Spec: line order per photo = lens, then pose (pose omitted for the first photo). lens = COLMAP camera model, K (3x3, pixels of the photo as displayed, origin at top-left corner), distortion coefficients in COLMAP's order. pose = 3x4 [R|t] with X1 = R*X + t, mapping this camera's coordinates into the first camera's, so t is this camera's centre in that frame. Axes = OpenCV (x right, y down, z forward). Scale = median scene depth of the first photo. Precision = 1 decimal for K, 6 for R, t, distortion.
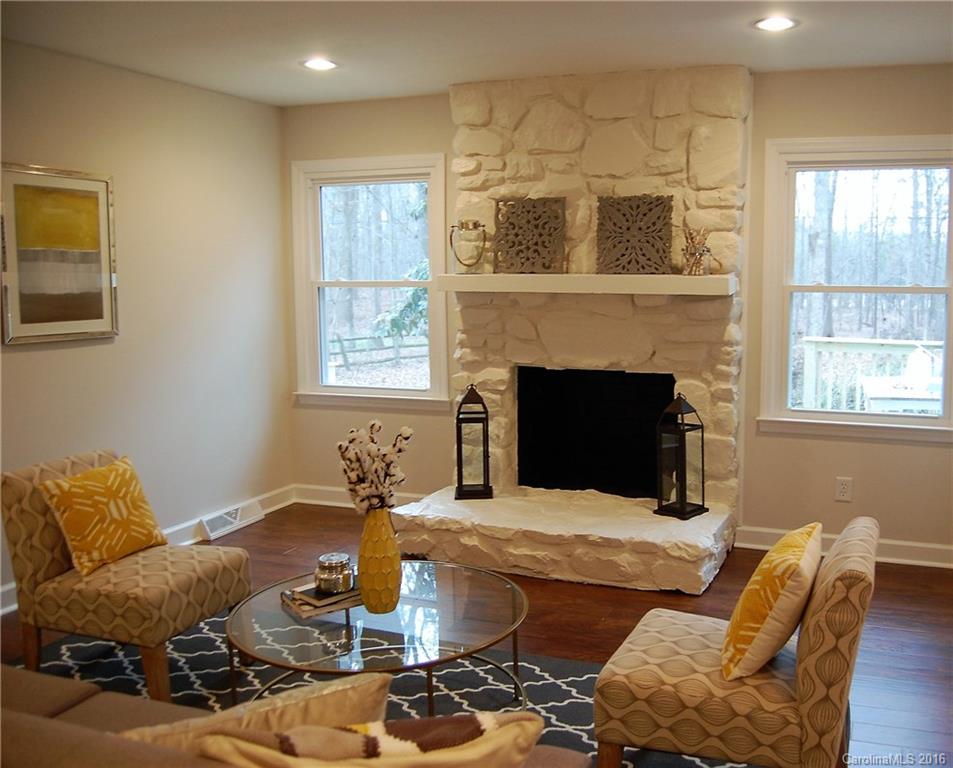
lens RADIAL K [[882.3, 0, 476.5], [0, 882.3, 384.0], [0, 0, 1]] dist [-0.130250, 0.012235]
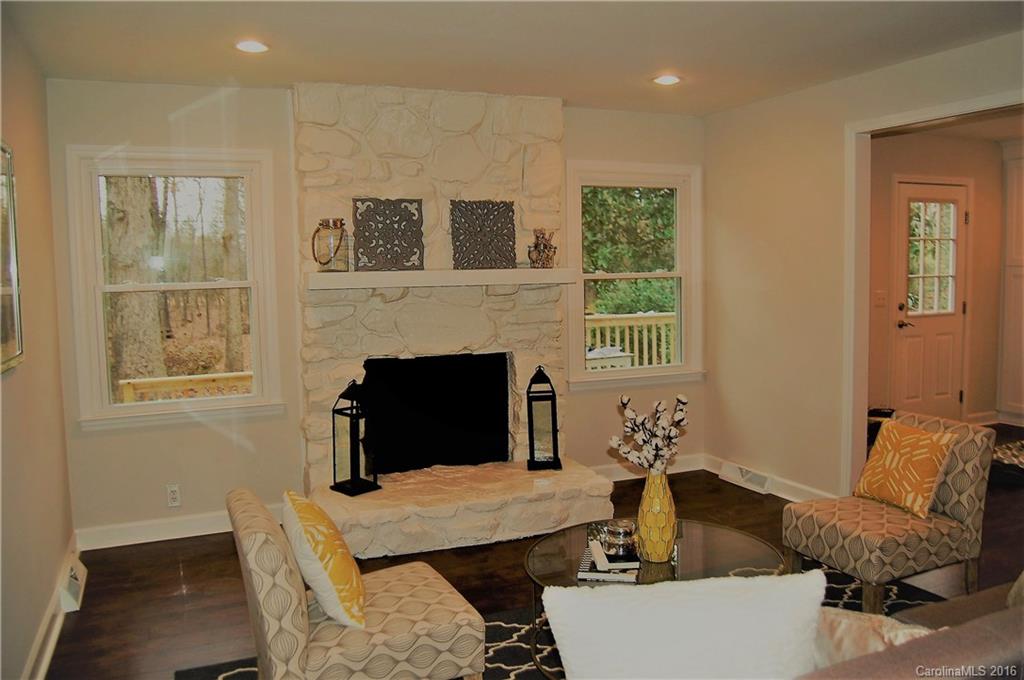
lens RADIAL K [[823.2, 0, 512.0], [0, 823.2, 340.0], [0, 0, 1]] dist [-0.084395, -0.002145]
pose [[0.709099, -0.074826, 0.701128, -0.554283], [0.106984, 0.994259, -0.002091, -0.024590], [-0.696946, 0.076492, 0.713033, 0.207026]]
